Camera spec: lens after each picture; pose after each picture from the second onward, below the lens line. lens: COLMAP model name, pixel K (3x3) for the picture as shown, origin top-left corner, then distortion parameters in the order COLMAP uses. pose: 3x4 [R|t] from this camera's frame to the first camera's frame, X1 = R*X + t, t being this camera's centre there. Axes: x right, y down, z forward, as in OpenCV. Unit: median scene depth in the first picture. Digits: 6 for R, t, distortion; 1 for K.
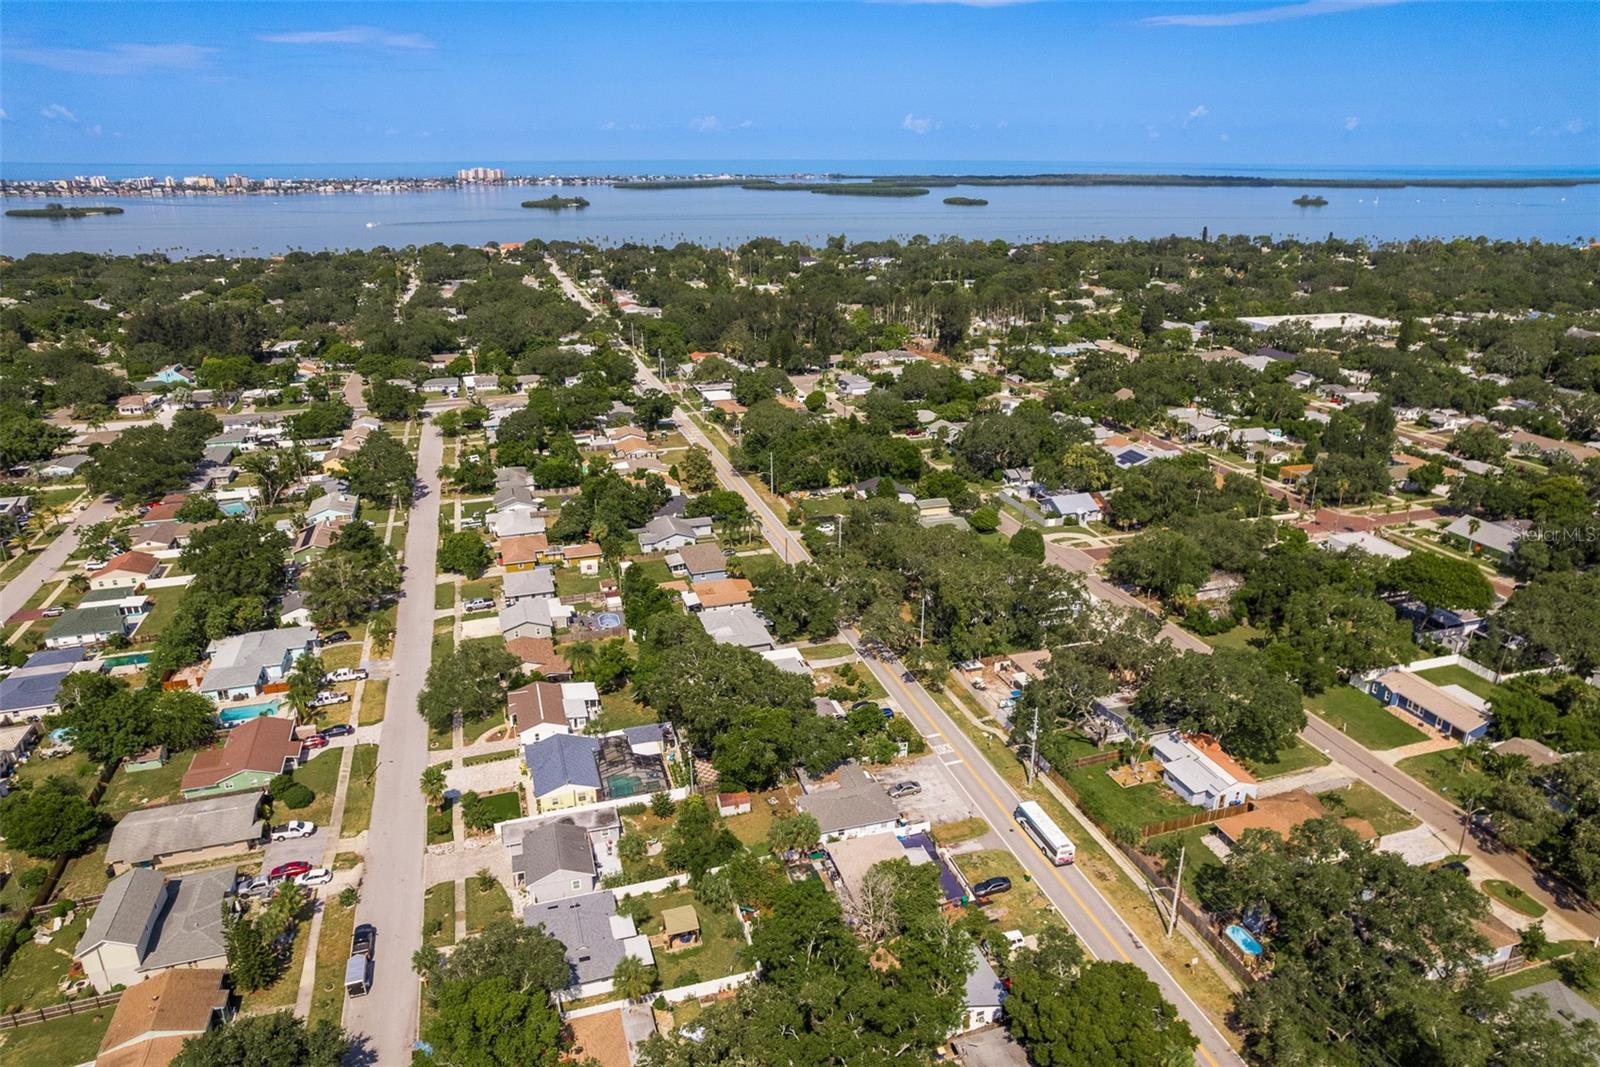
lens RADIAL K [[1042.9, 0, 804.9], [0, 1042.9, 534.9], [0, 0, 1]] dist [-0.069710, 0.069385]
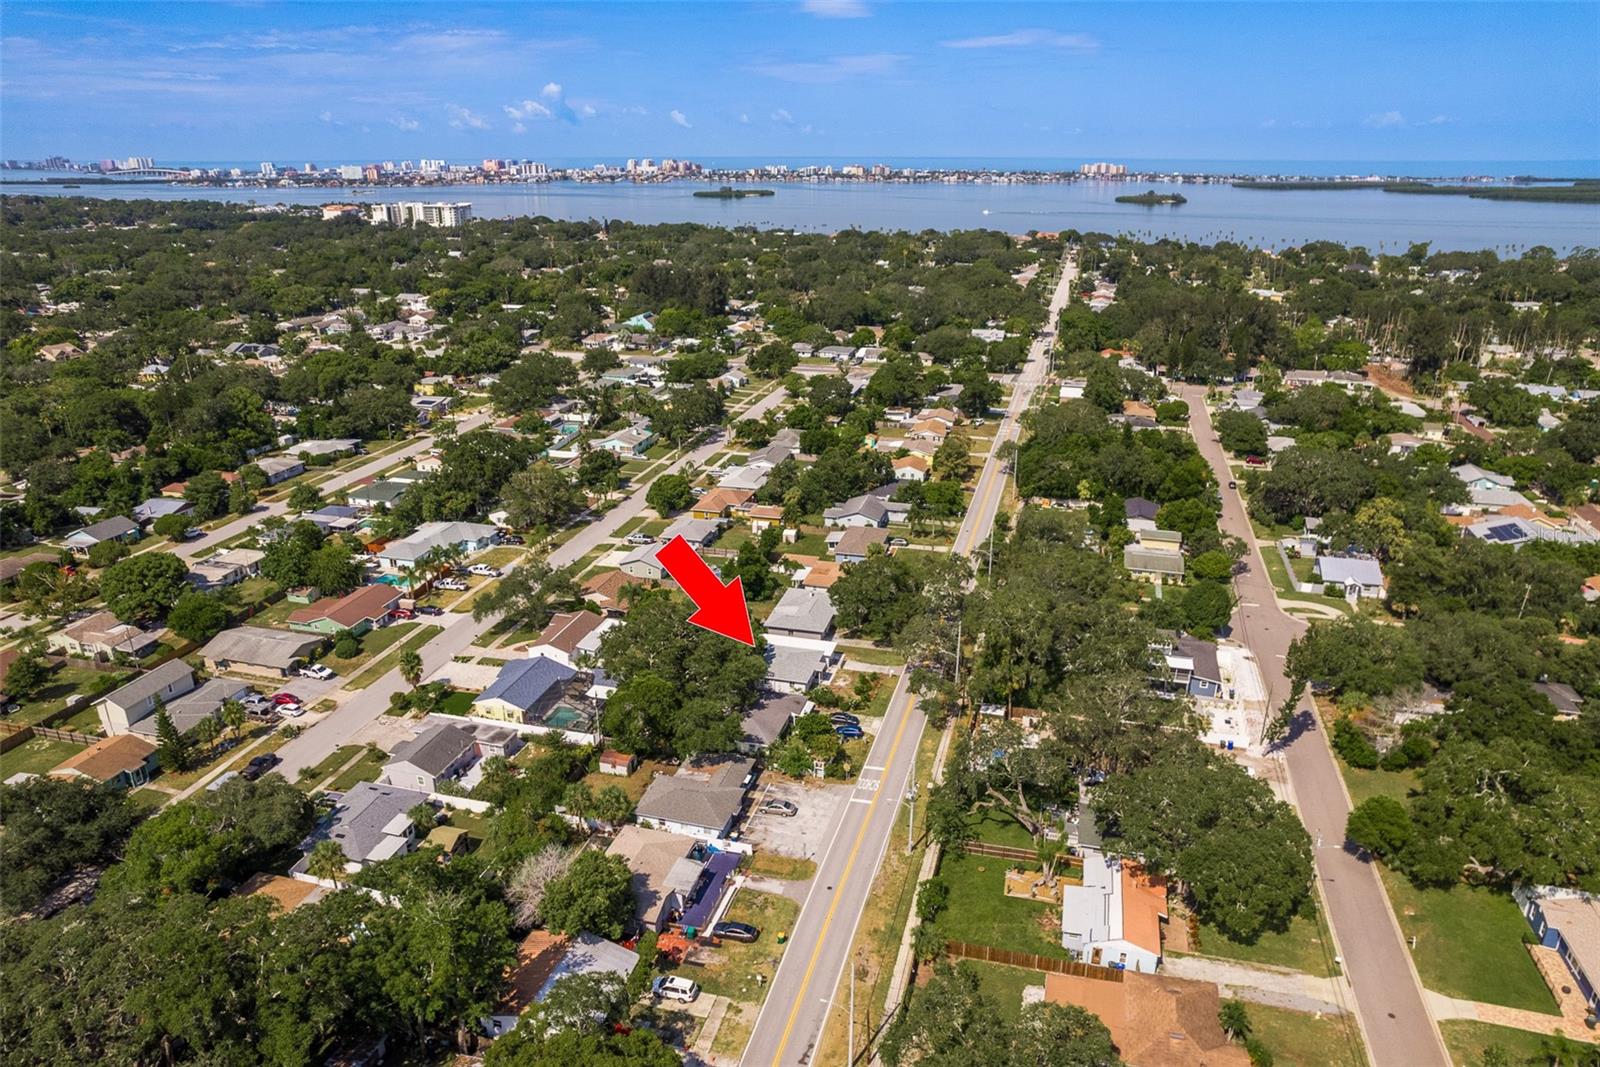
lens RADIAL K [[1042.9, 0, 804.9], [0, 1042.9, 534.9], [0, 0, 1]] dist [-0.069710, 0.069385]
pose [[0.840035, 0.187629, -0.509054, 0.344787], [-0.186417, 0.980988, 0.053952, -0.024999], [0.509499, 0.049575, 0.859042, 0.151663]]
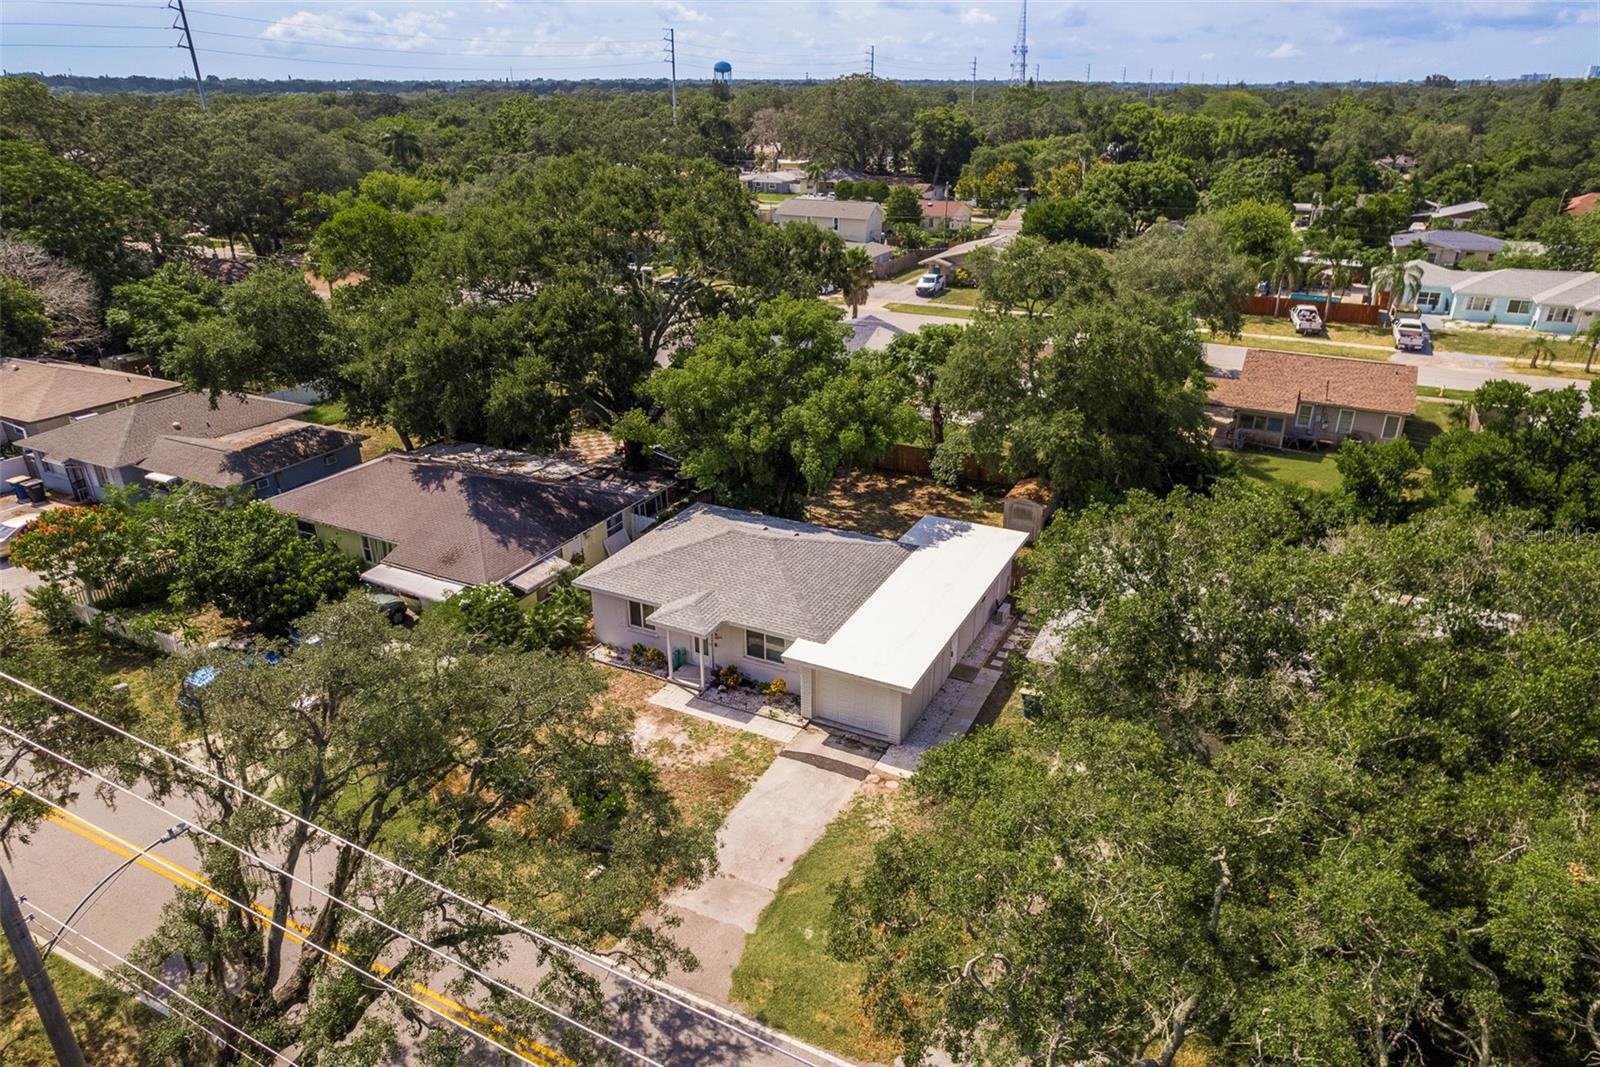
lens RADIAL K [[1042.9, 0, 804.9], [0, 1042.9, 534.9], [0, 0, 1]] dist [-0.069710, 0.069385]
pose [[-0.696911, 0.289877, -0.655962, 0.093420], [-0.246716, 0.761932, 0.598824, -0.012346], [0.673384, 0.579163, -0.459482, 0.865517]]
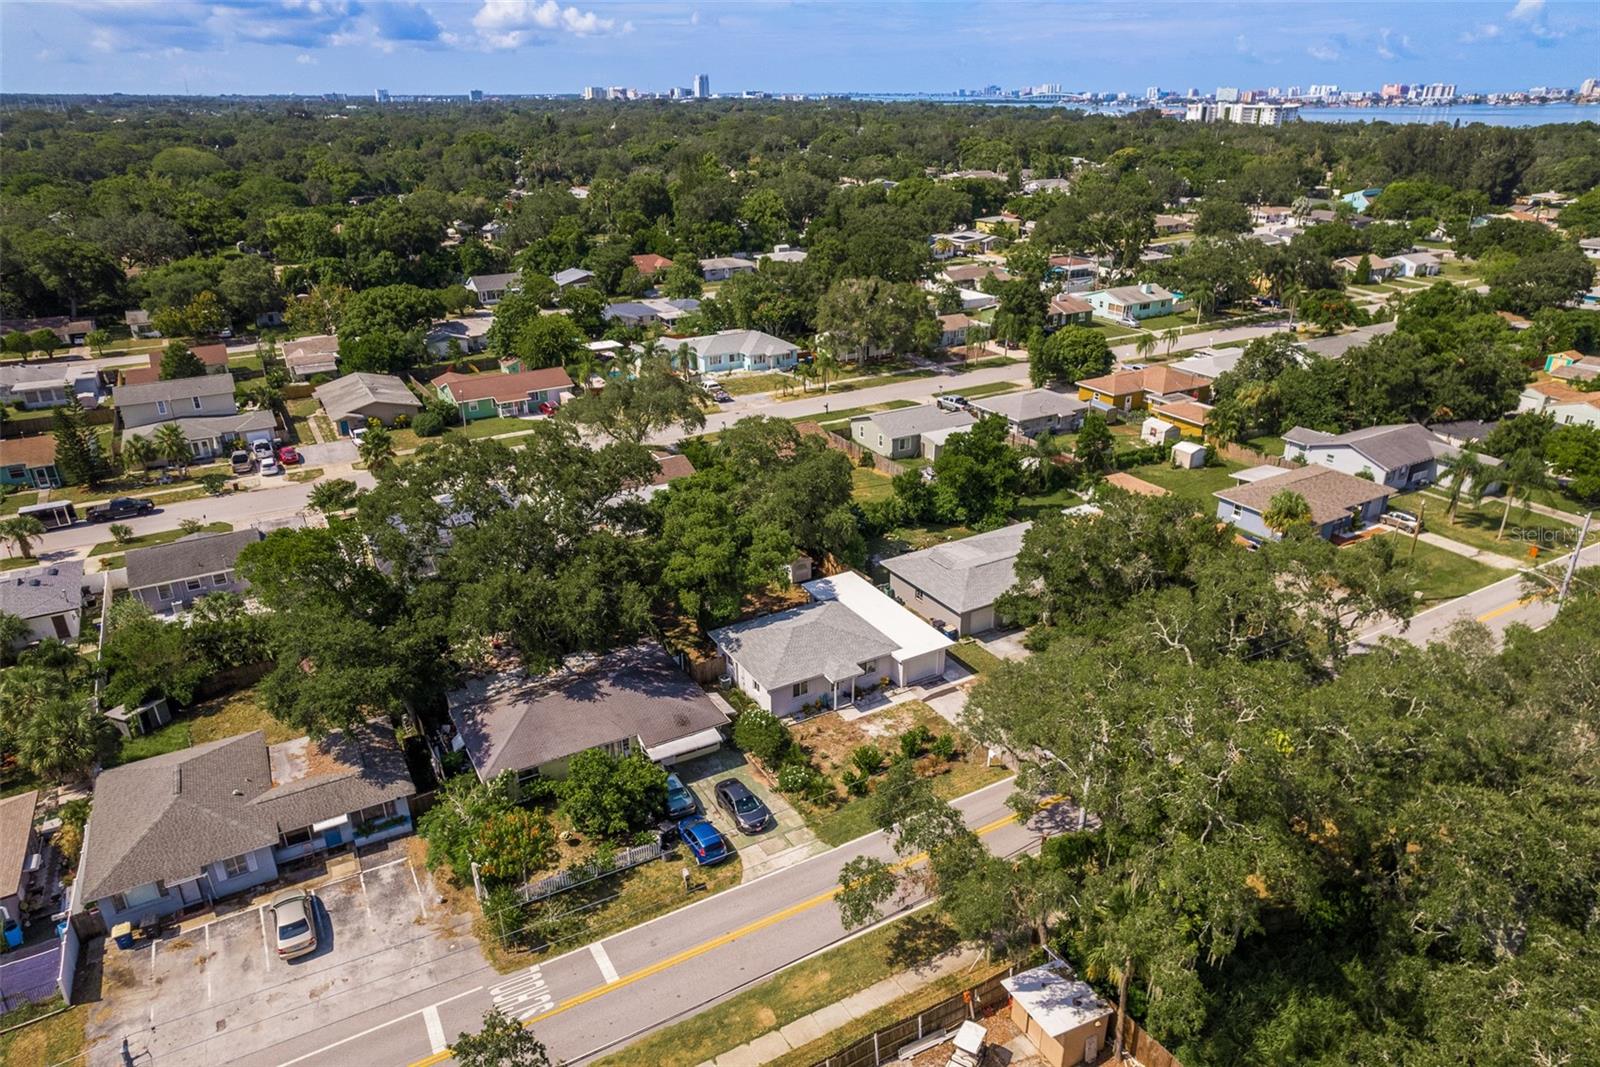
lens RADIAL K [[1022.5, 0, 806.3], [0, 1022.5, 555.9], [0, 0, 1]] dist [-0.063099, 0.075003]
pose [[0.218490, 0.406401, -0.887186, 0.255417], [-0.331914, 0.885896, 0.324069, -0.023880], [0.917657, 0.223664, 0.328450, 0.666419]]
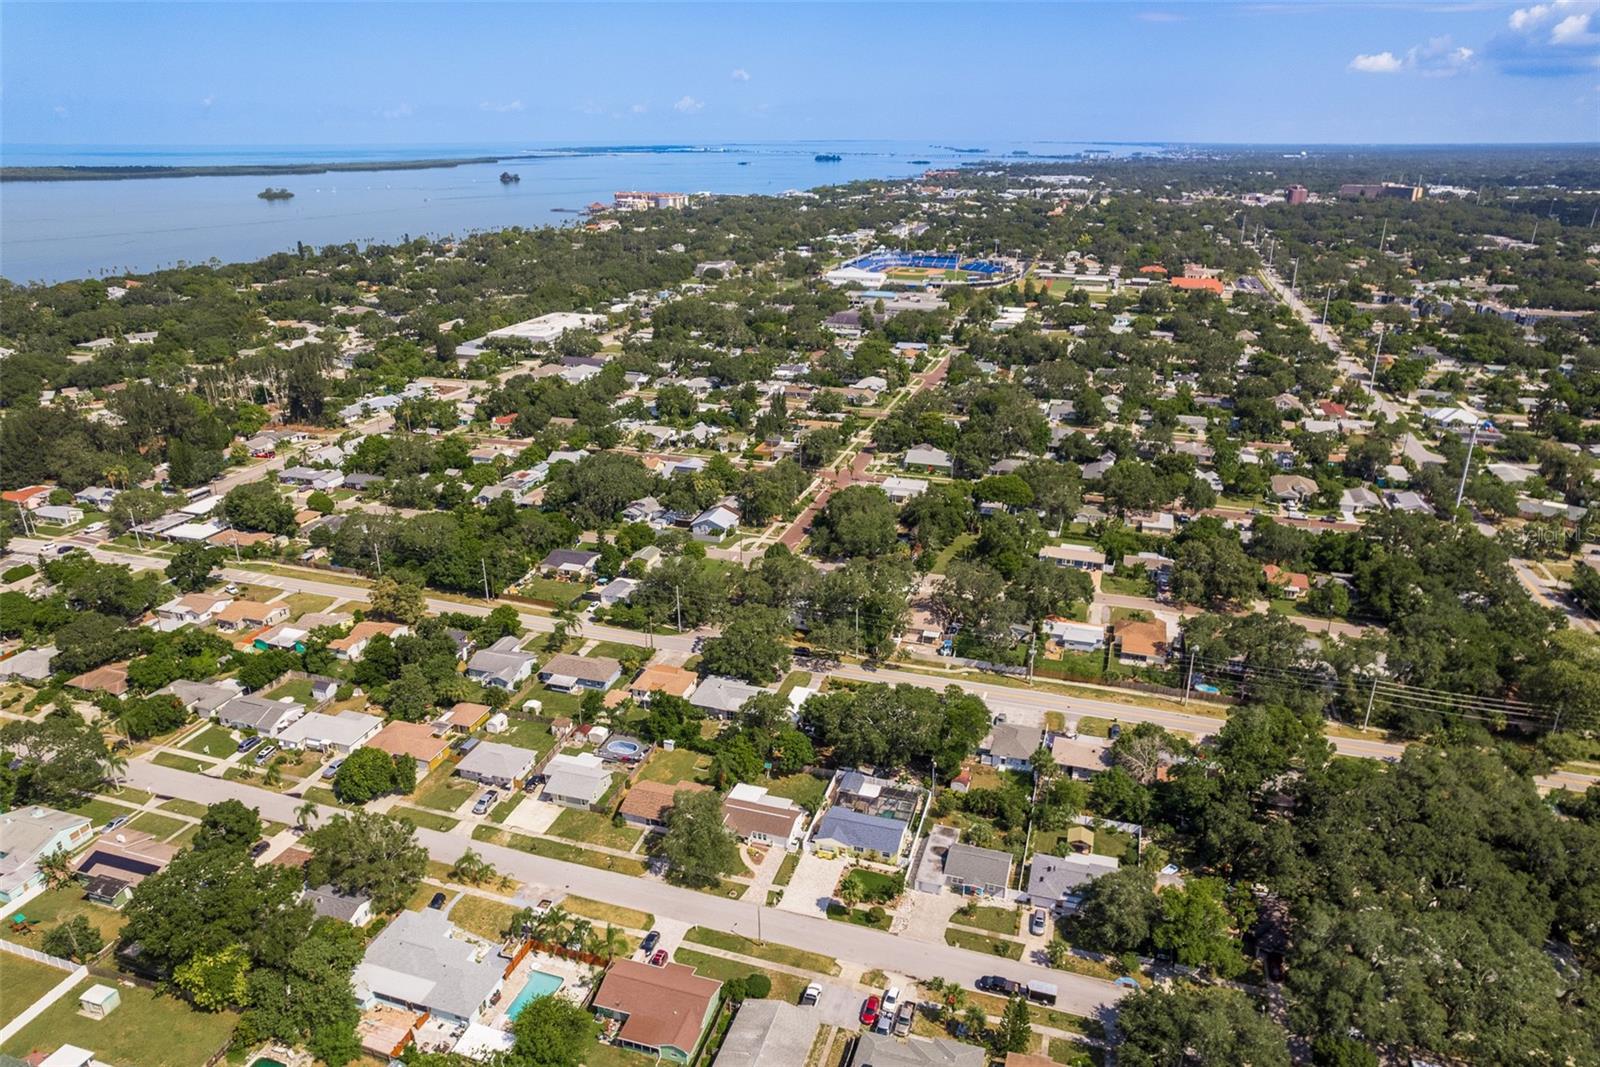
lens RADIAL K [[1042.9, 0, 804.9], [0, 1042.9, 534.9], [0, 0, 1]] dist [-0.069710, 0.069385]
pose [[0.579317, -0.296567, 0.759236, -0.704804], [0.283490, 0.946618, 0.153450, -0.195108], [-0.764215, 0.126340, 0.632466, 0.171785]]
